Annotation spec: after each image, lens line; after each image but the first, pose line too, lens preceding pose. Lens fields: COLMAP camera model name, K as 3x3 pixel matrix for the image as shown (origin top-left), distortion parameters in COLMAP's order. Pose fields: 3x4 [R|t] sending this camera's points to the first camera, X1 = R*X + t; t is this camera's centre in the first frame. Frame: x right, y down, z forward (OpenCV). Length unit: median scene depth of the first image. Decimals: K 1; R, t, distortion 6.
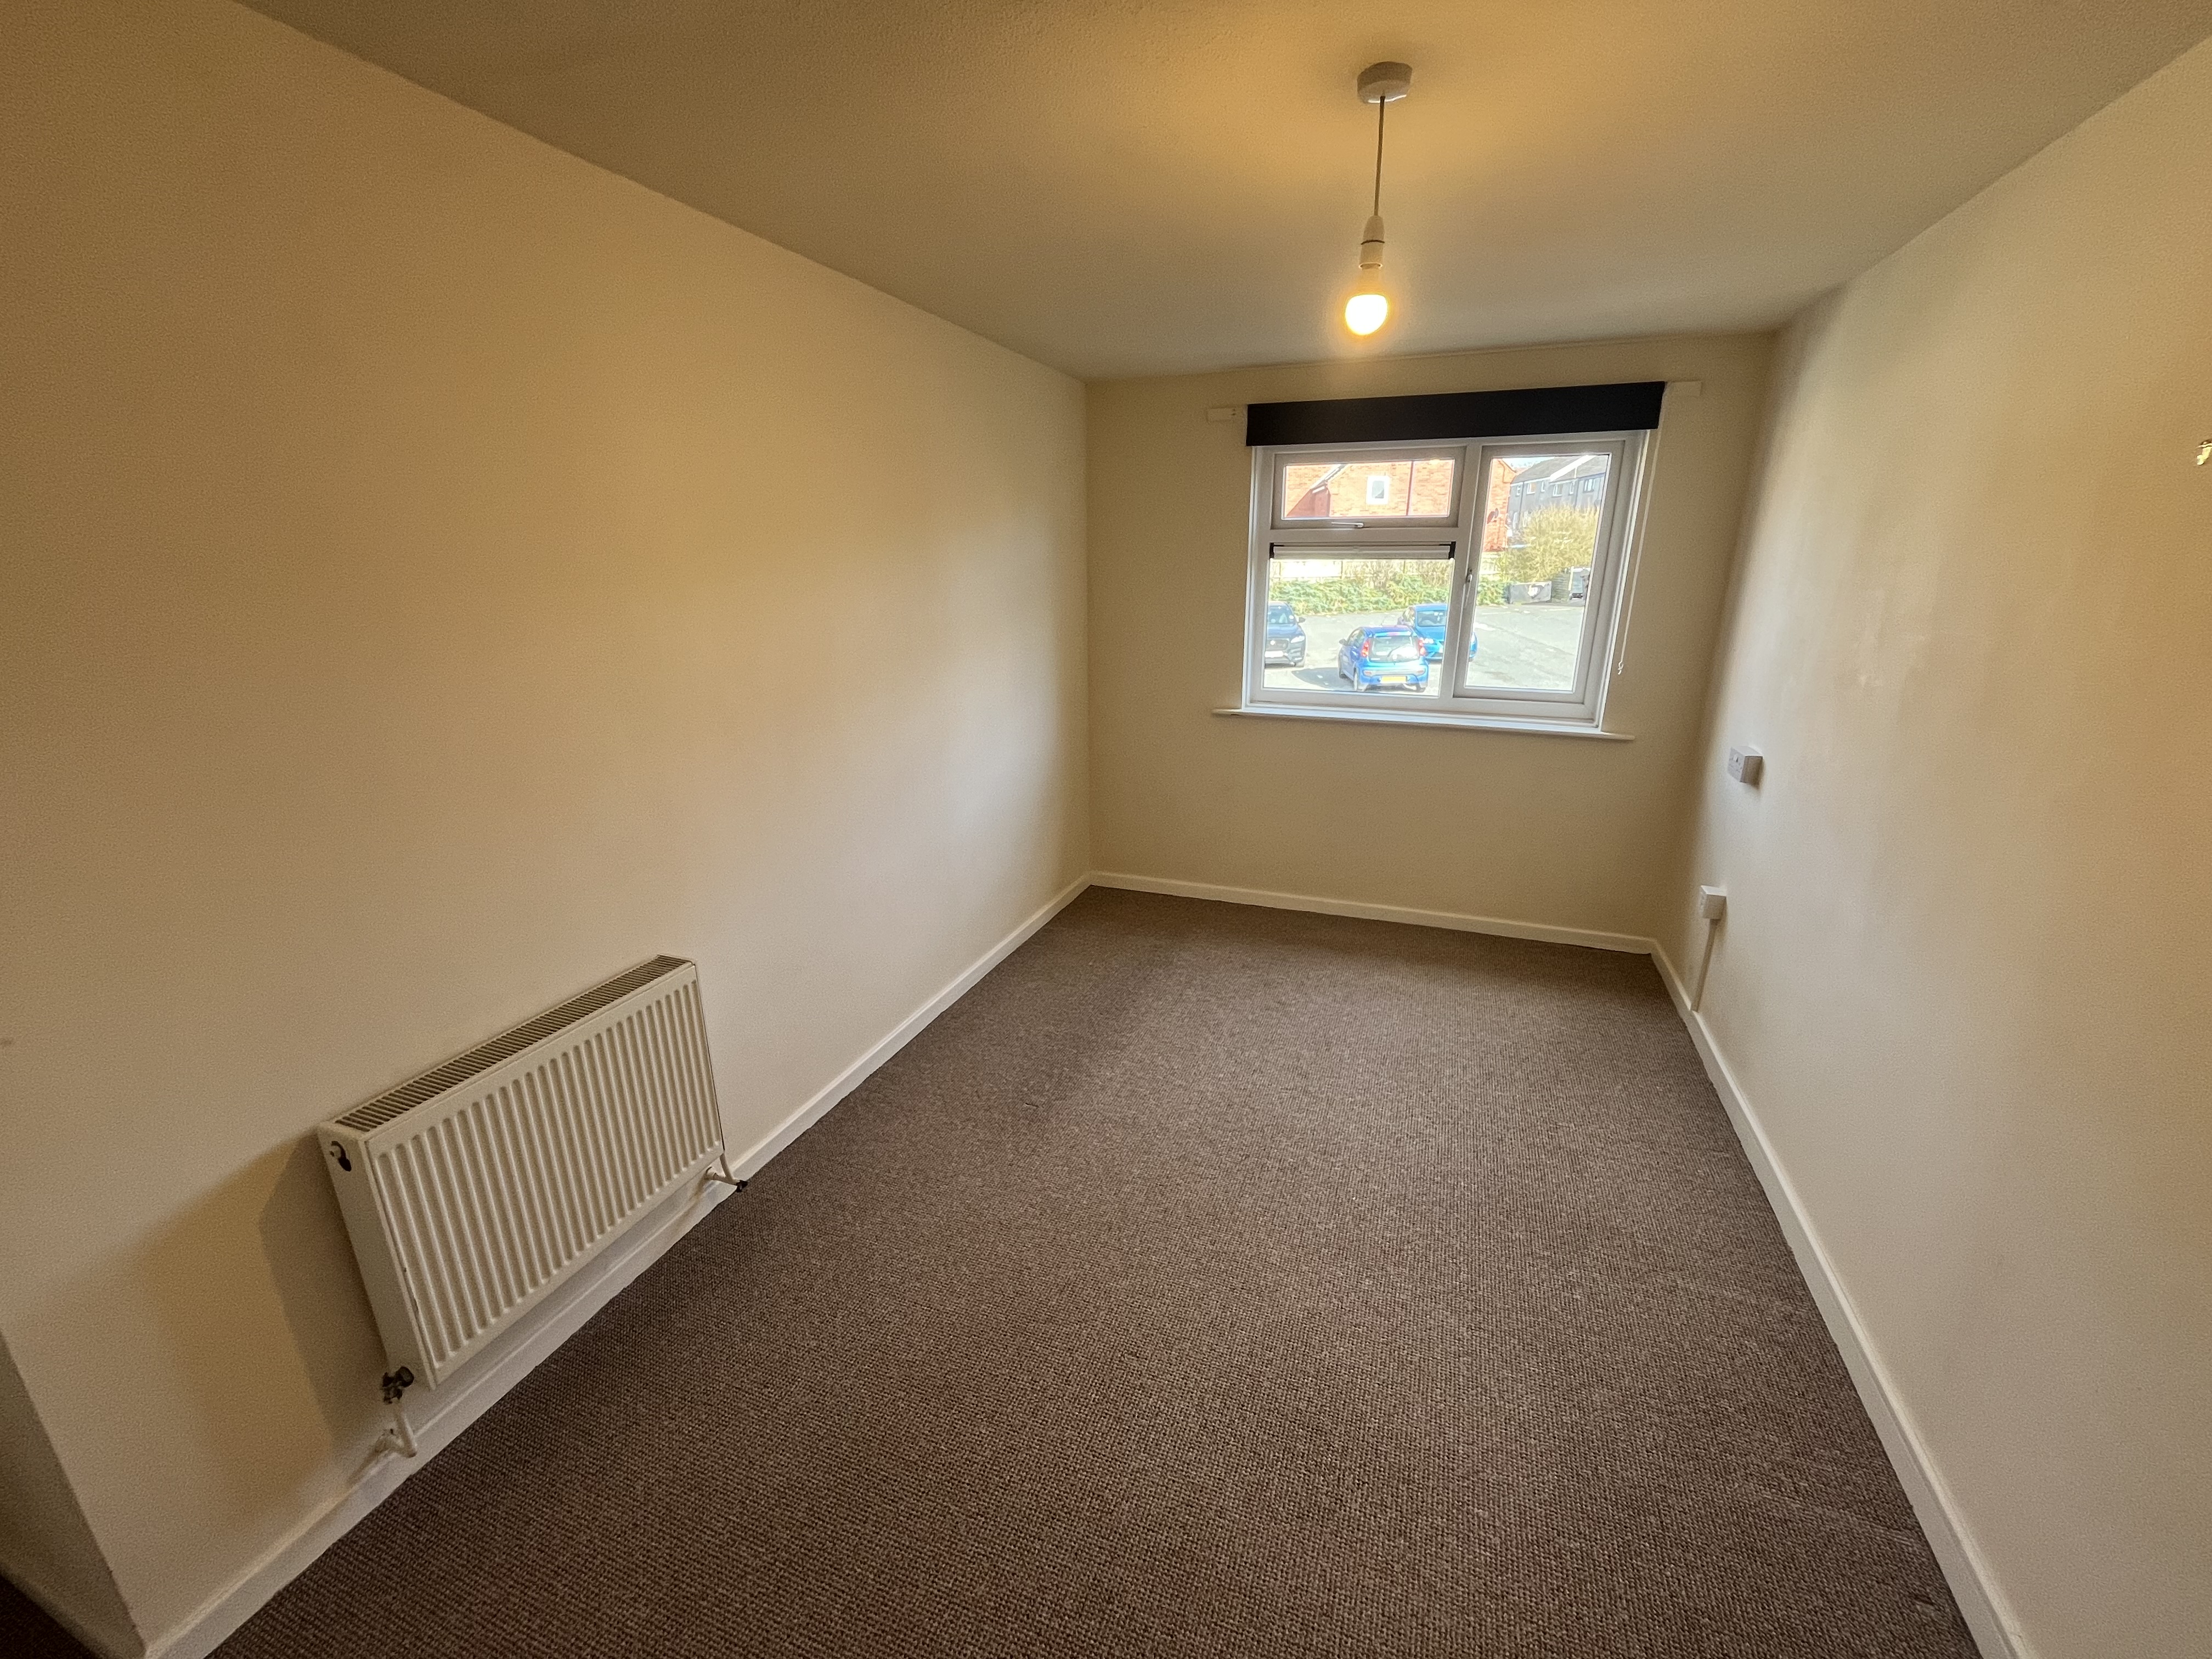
lens RADIAL K [[898.5, 0, 1100.6], [0, 898.5, 833.5], [0, 0, 1]] dist [-0.003566, -0.000043]
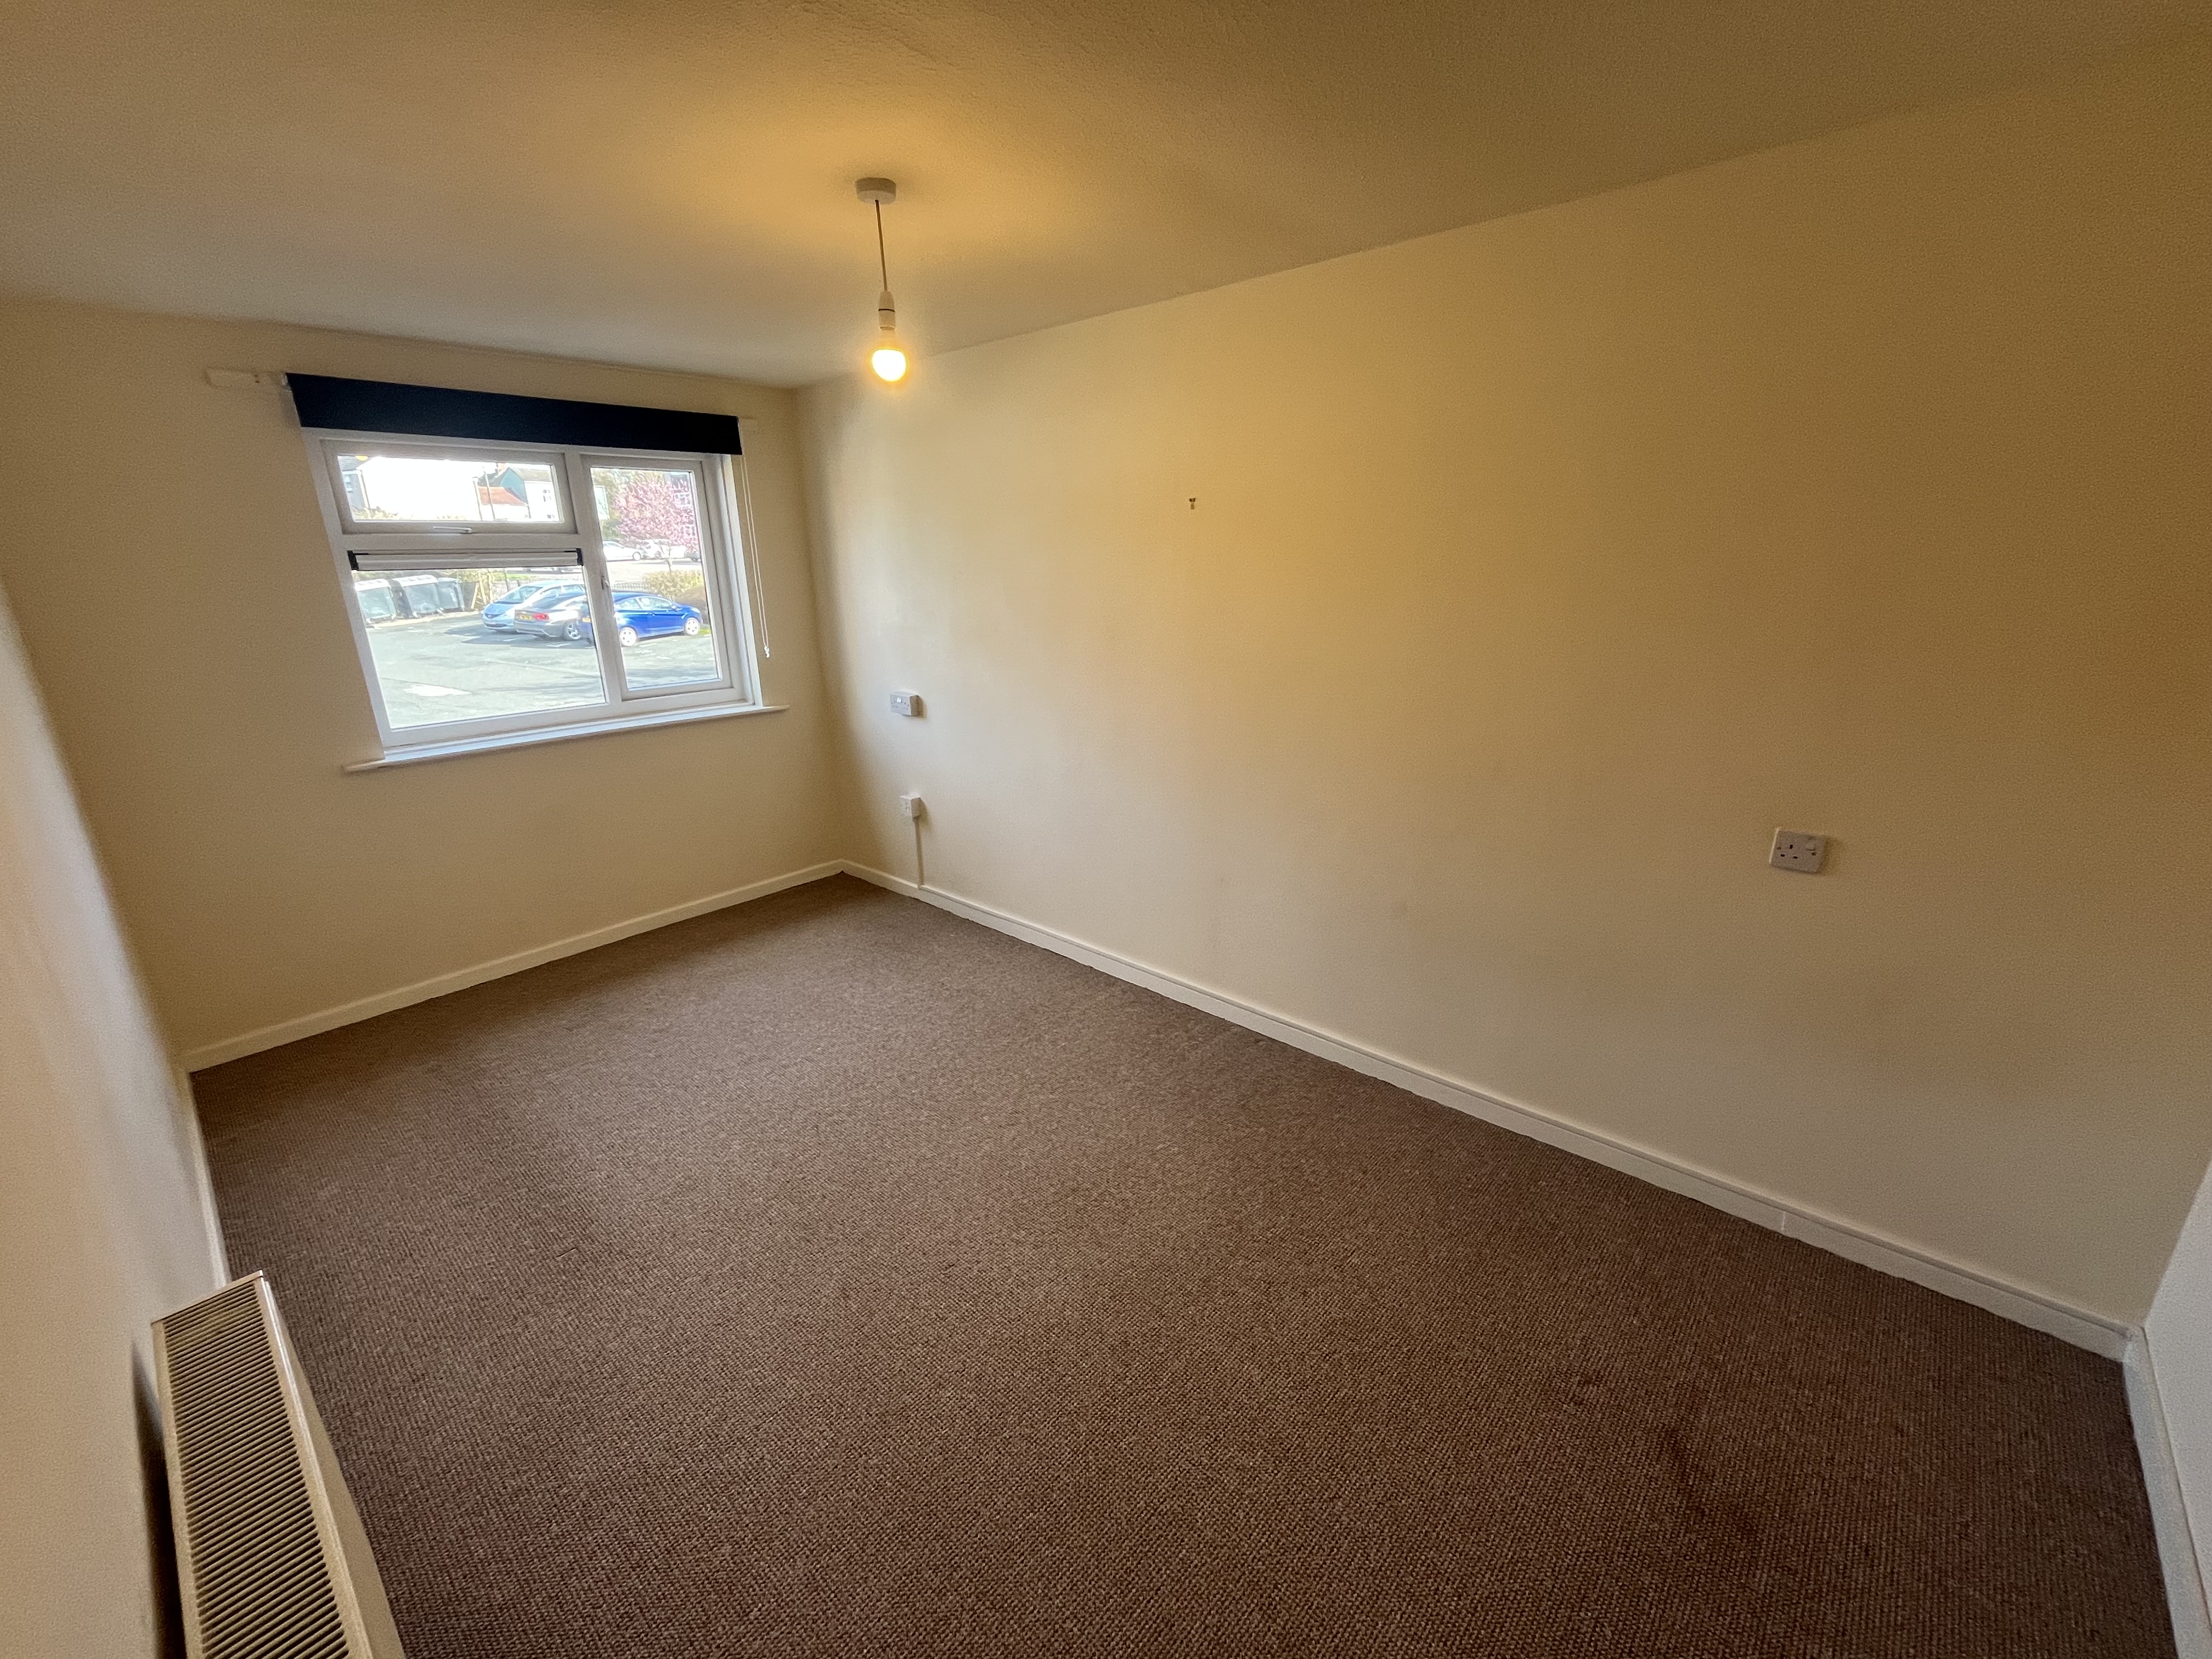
lens RADIAL K [[898.5, 0, 1100.6], [0, 898.5, 833.5], [0, 0, 1]] dist [-0.003566, -0.000043]
pose [[0.367650, -0.283898, 0.885571, -0.376283], [0.293120, 0.939099, 0.179368, -0.037652], [-0.882561, 0.193634, 0.428477, 0.127144]]
